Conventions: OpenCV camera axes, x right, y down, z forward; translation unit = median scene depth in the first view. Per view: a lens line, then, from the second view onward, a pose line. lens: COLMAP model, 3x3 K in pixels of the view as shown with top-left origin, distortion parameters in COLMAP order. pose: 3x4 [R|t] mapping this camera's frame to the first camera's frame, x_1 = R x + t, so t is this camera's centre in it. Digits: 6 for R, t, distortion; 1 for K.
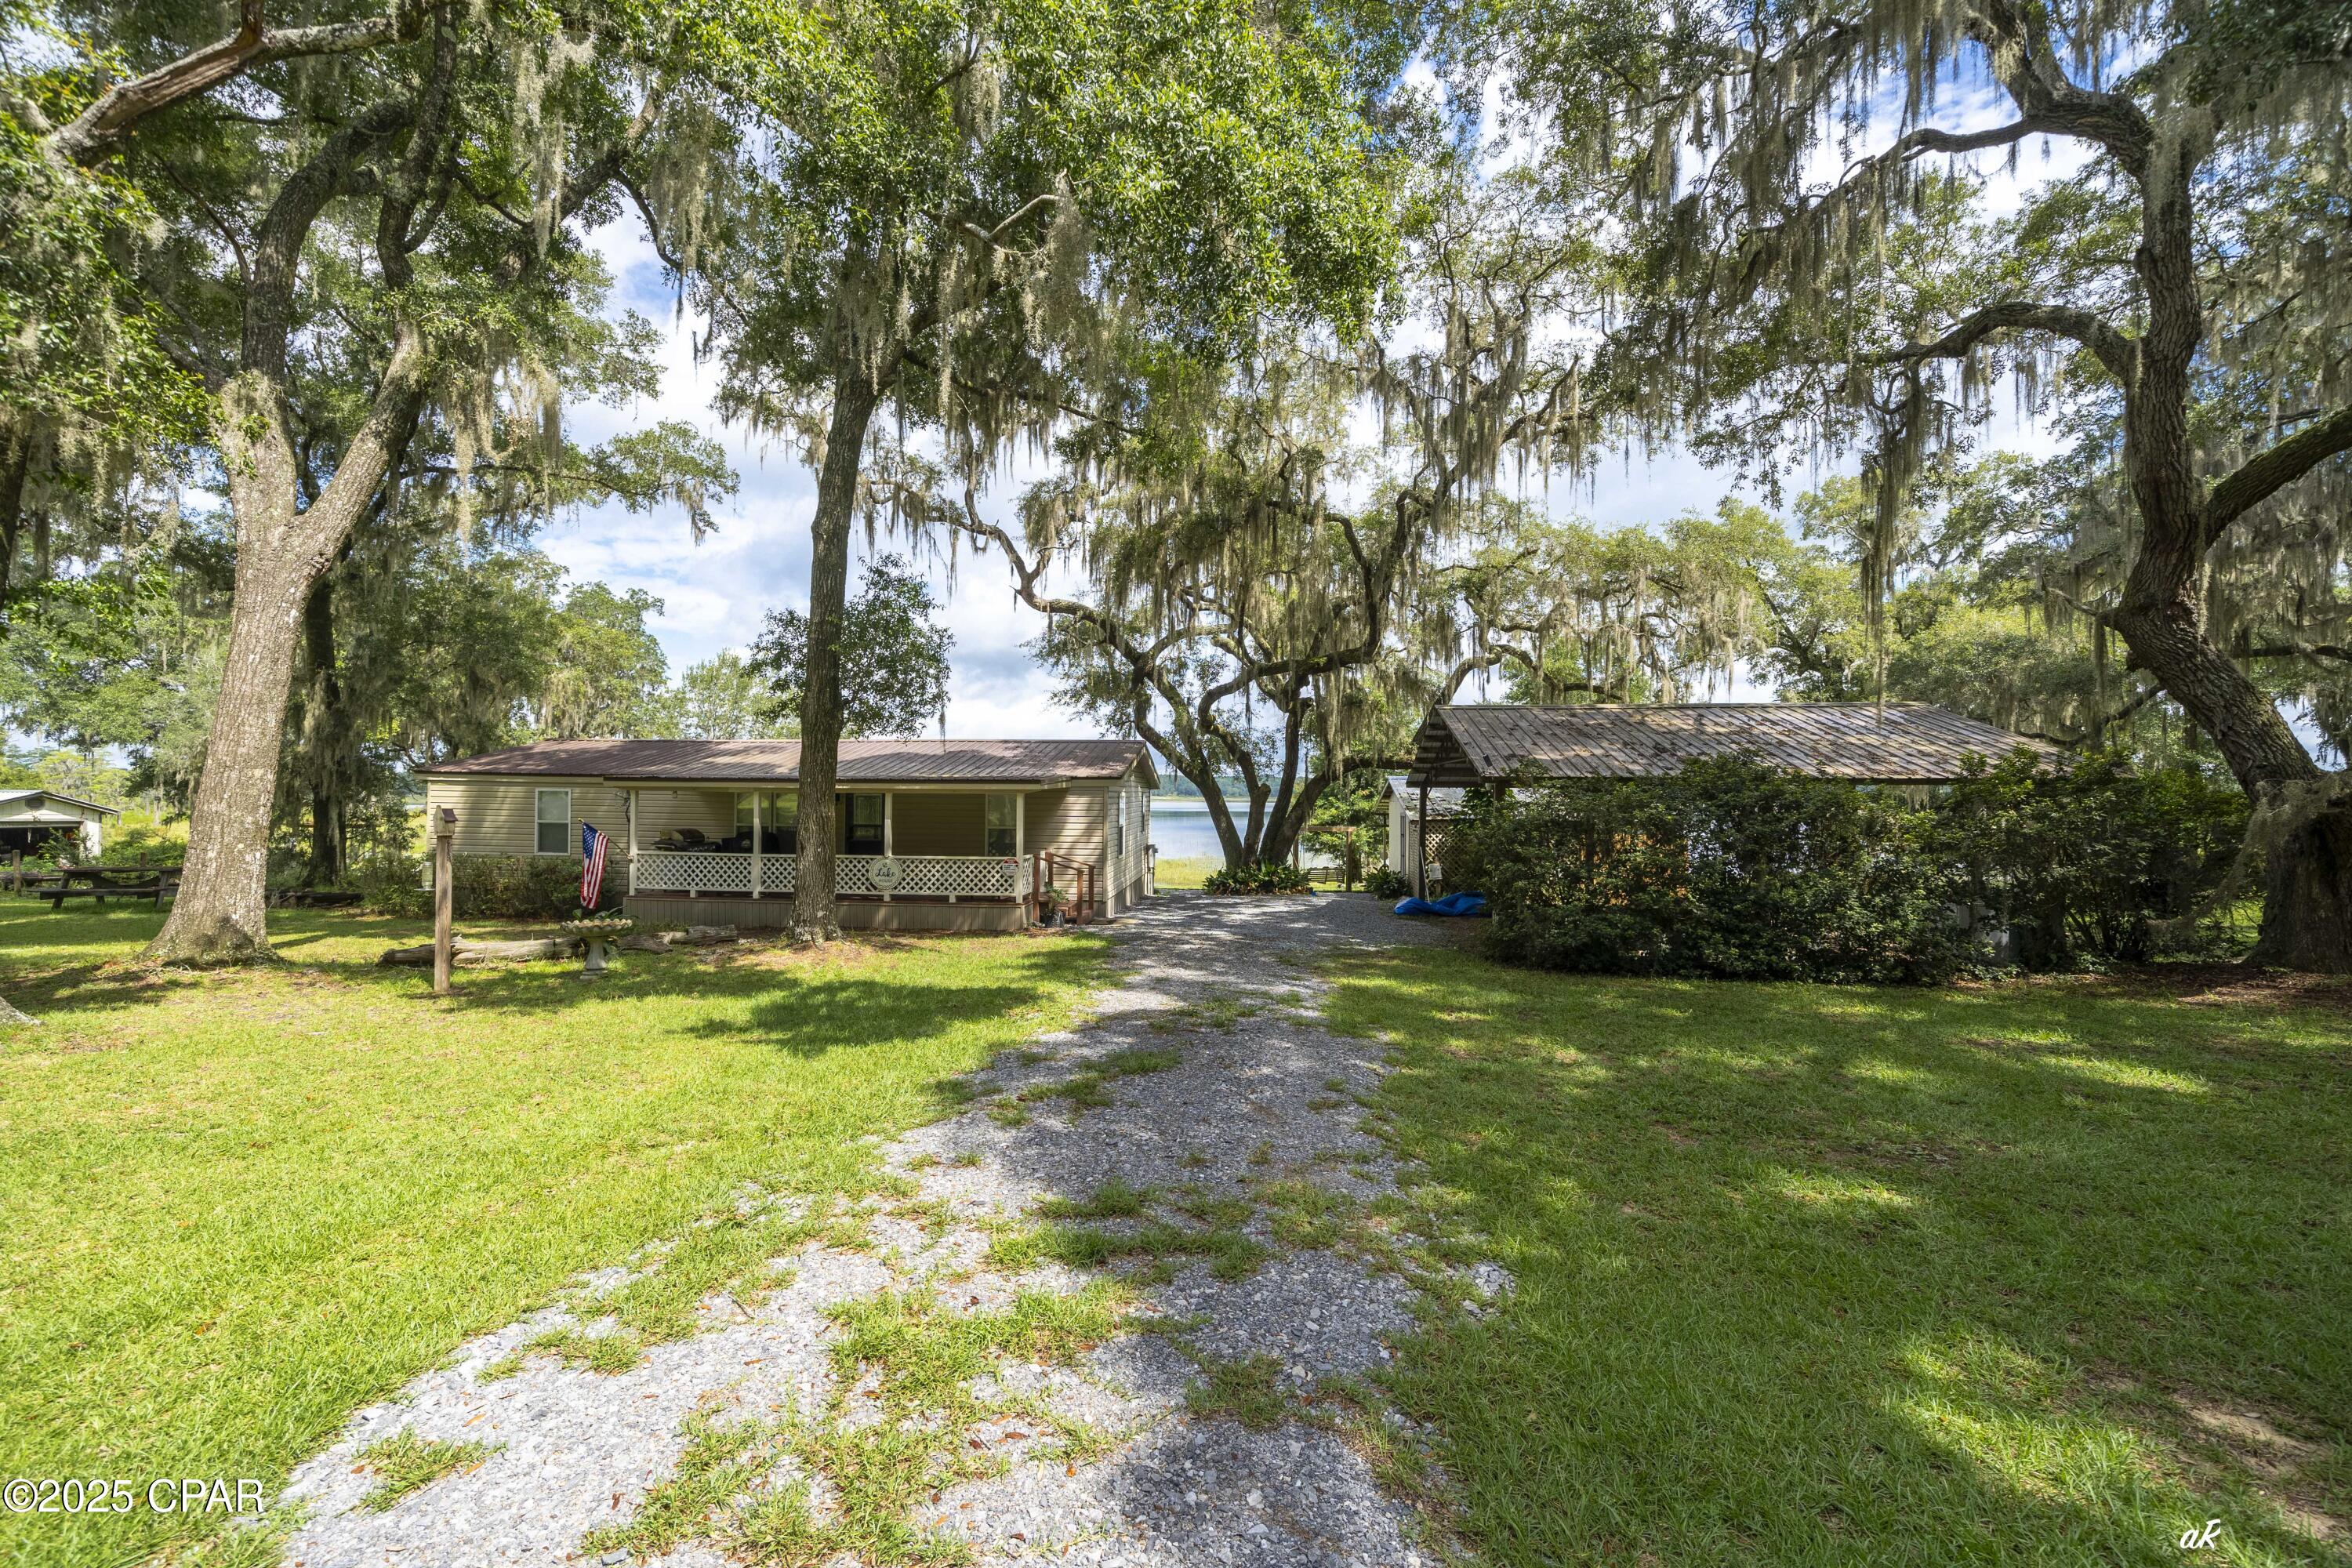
lens RADIAL K [[900.4, 0, 1176.8], [0, 900.4, 784.3], [0, 0, 1]] dist [-0.001018, -0.000163]
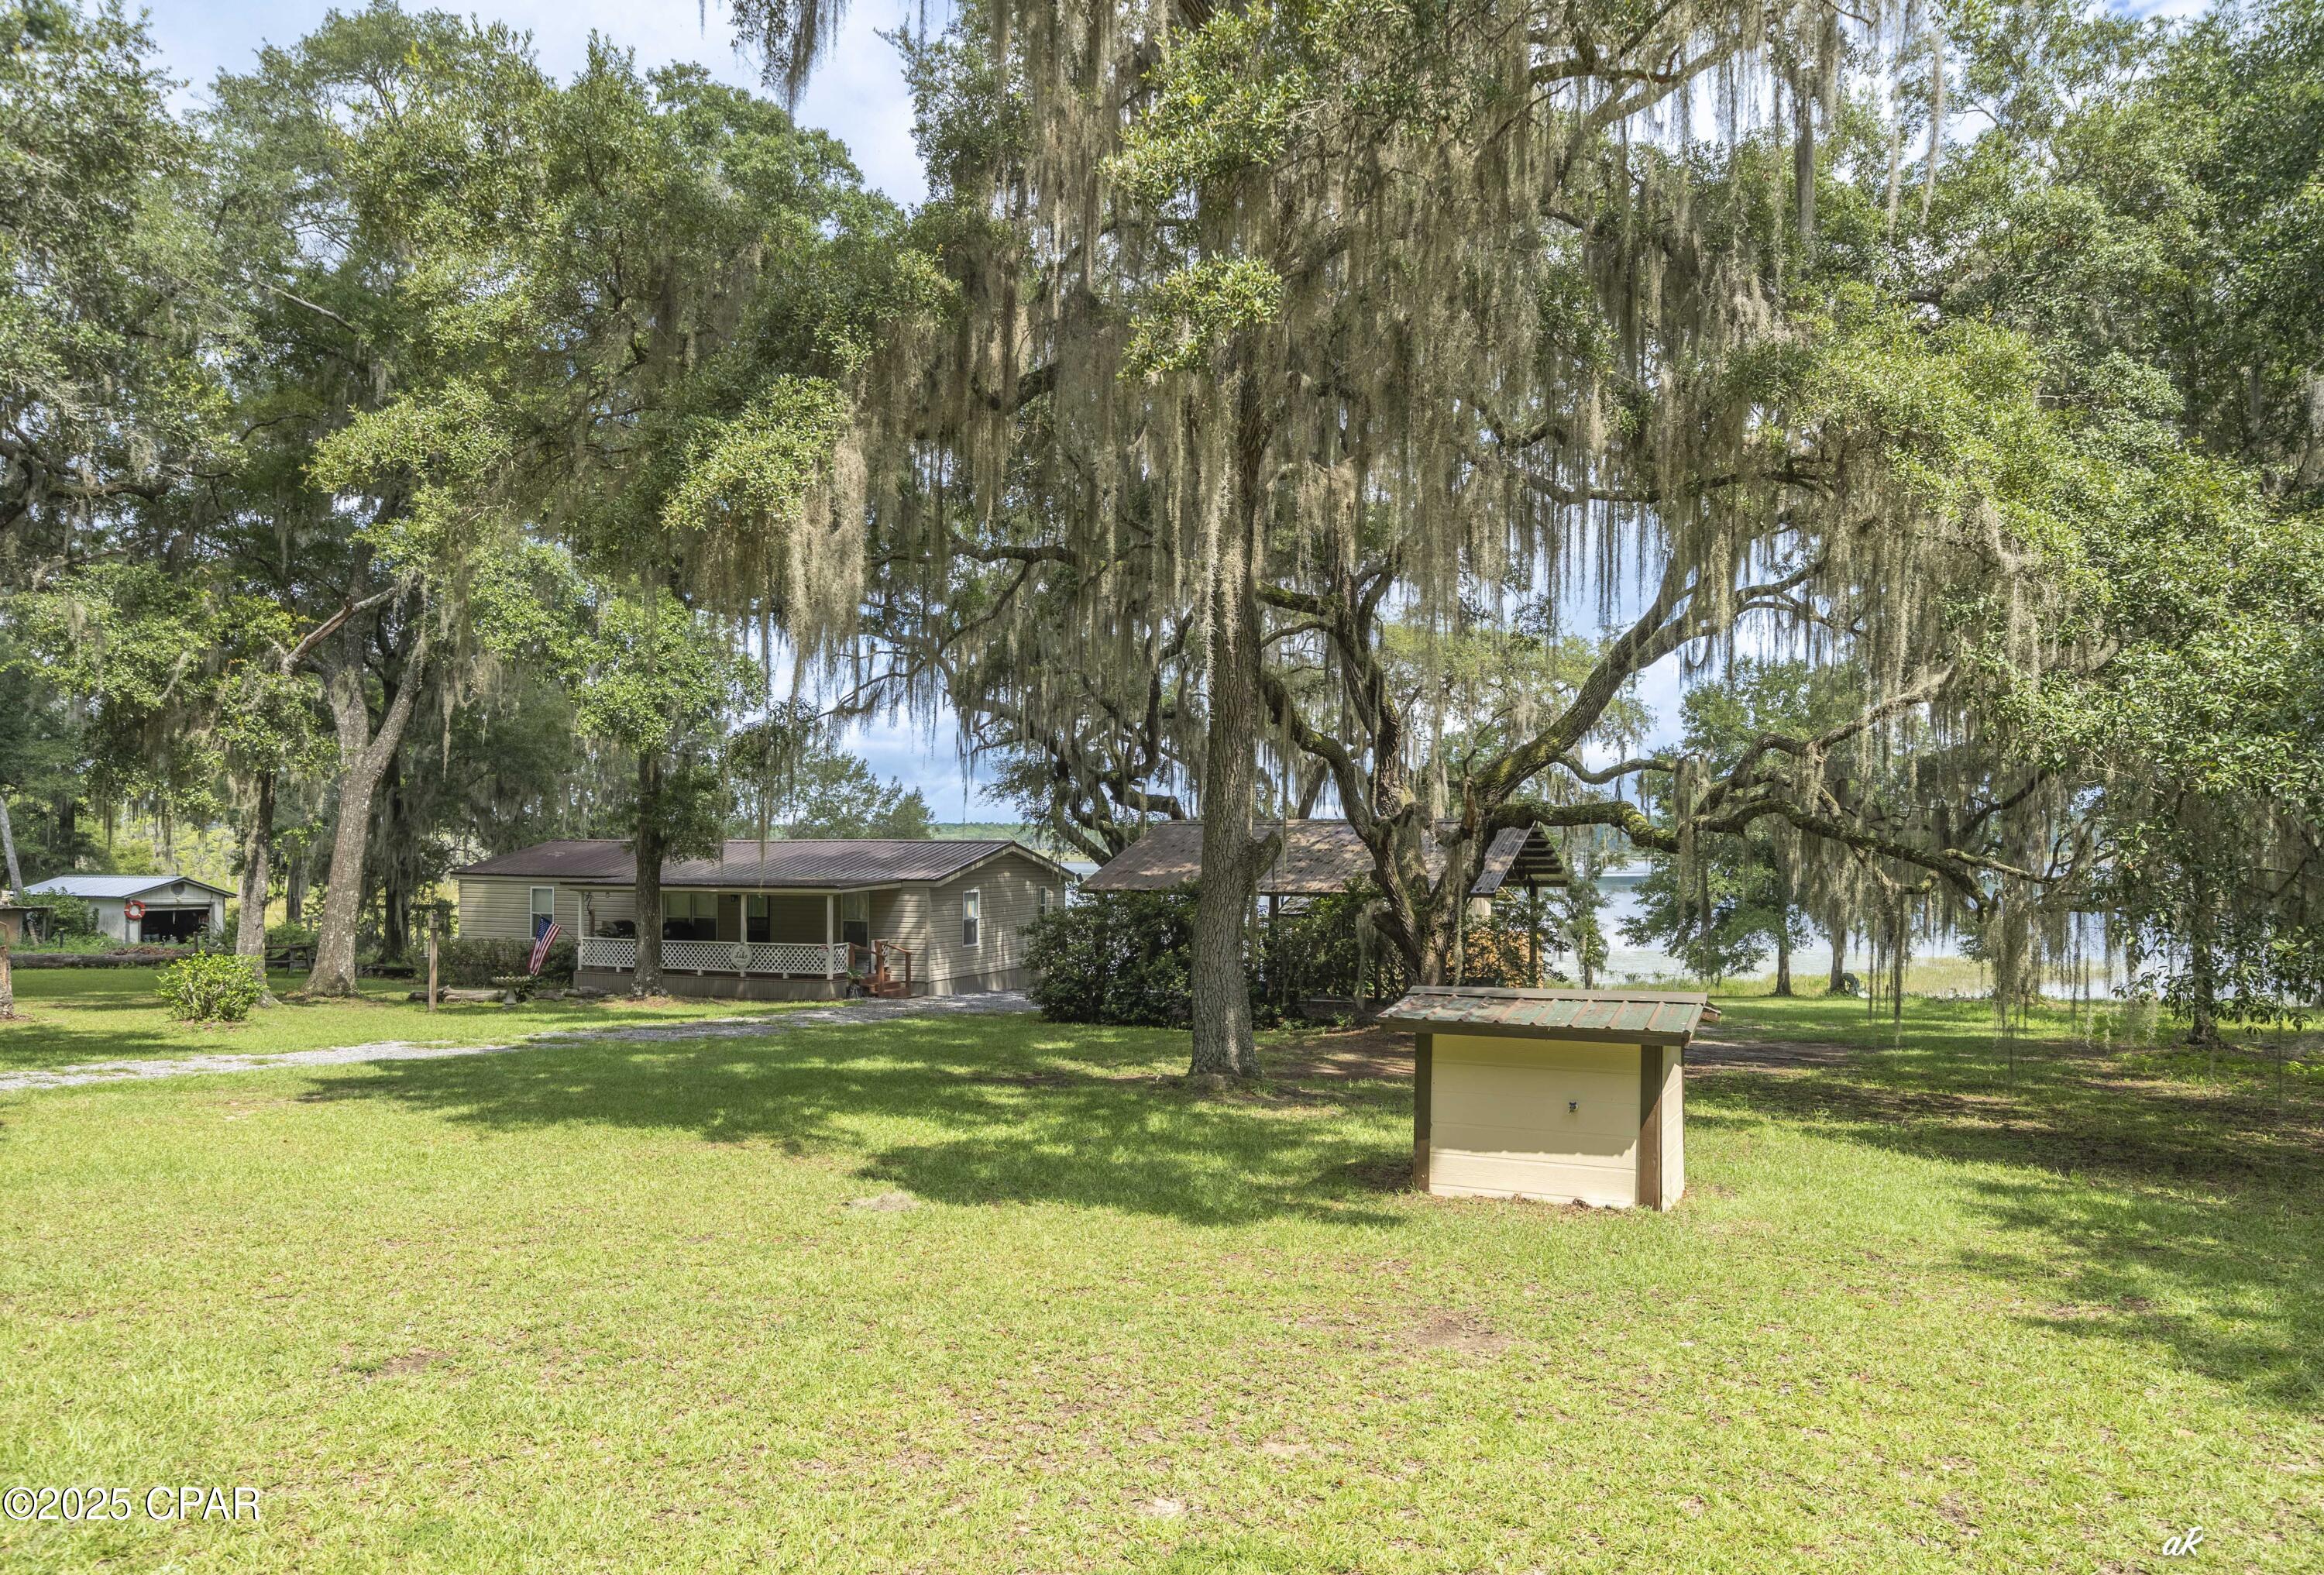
lens RADIAL K [[1483.1, 0, 1233.8], [0, 1483.1, 841.0], [0, 0, 1]] dist [0.003117, 0.000392]
pose [[0.967905, -0.006355, -0.251234, 0.600713], [0.007637, 0.999962, 0.004128, -0.047342], [0.251198, -0.005914, 0.967918, -0.599824]]
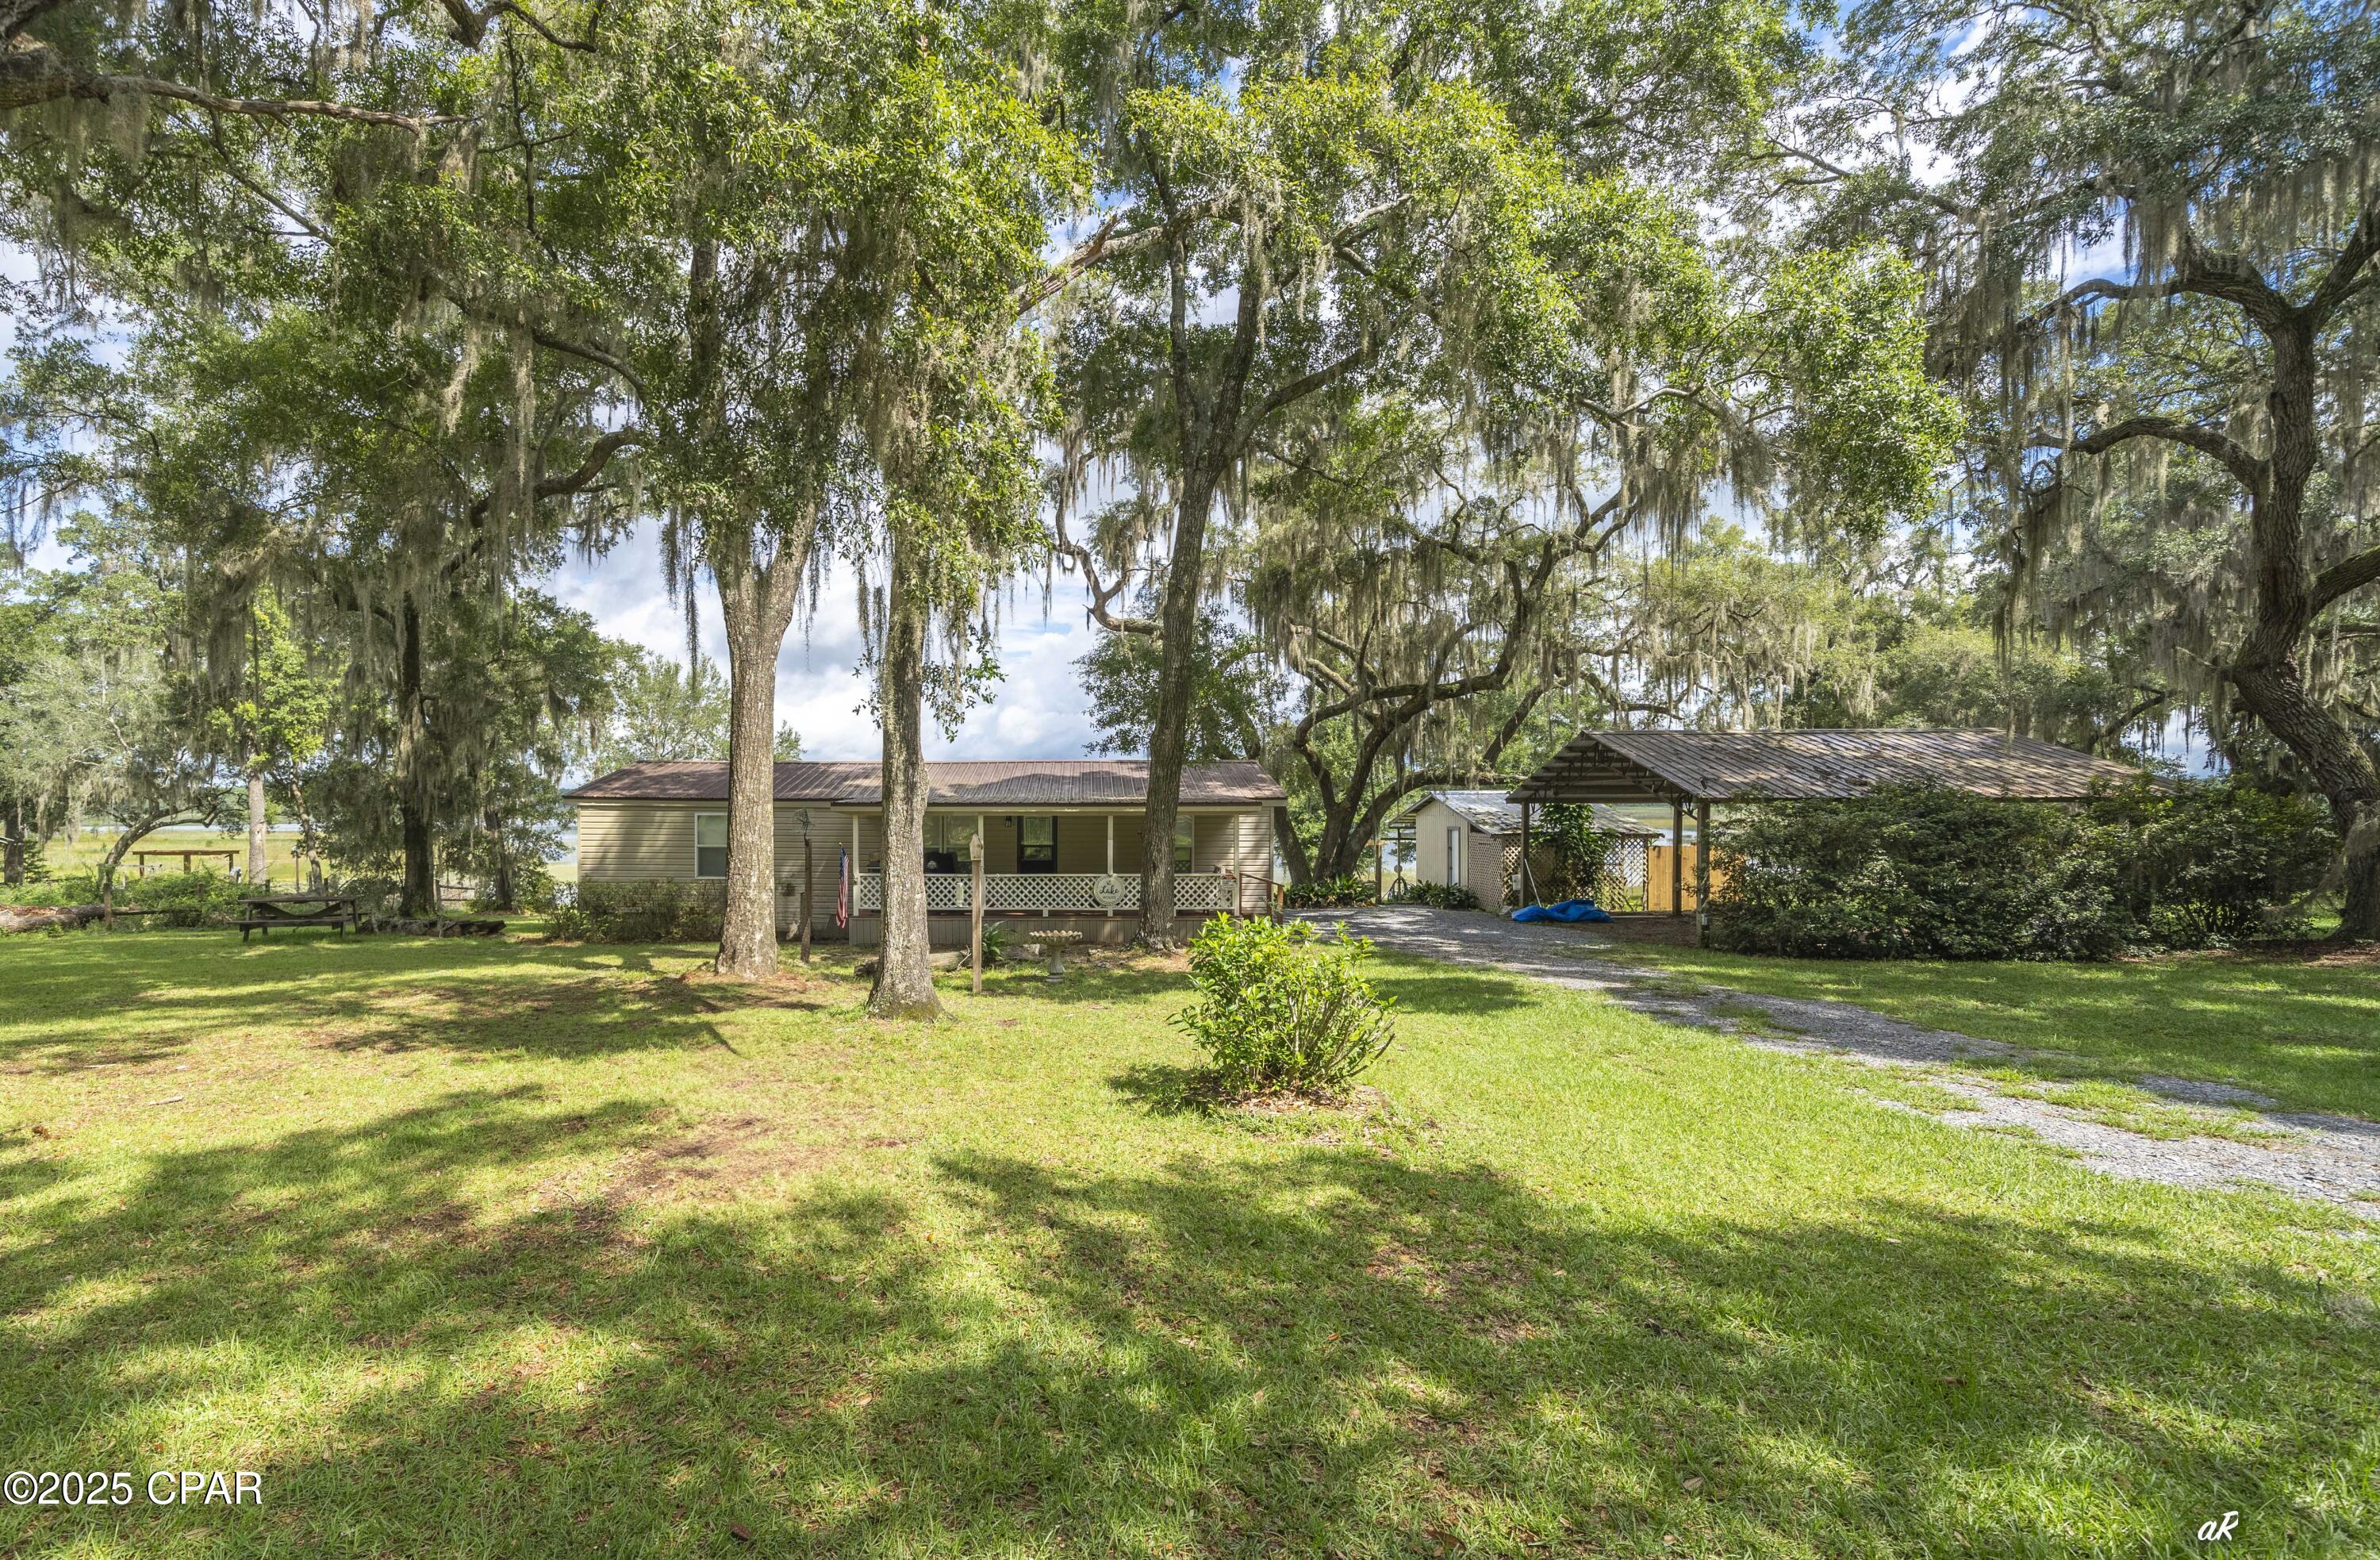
lens RADIAL K [[1003.6, 0, 1071.4], [0, 1003.6, 818.4], [0, 0, 1]] dist [-0.000549, 0.000809]
pose [[0.996196, -0.010372, 0.086522, -0.315055], [0.008167, 0.999633, 0.025810, -0.012498], [-0.086758, -0.025006, 0.995916, -0.124400]]
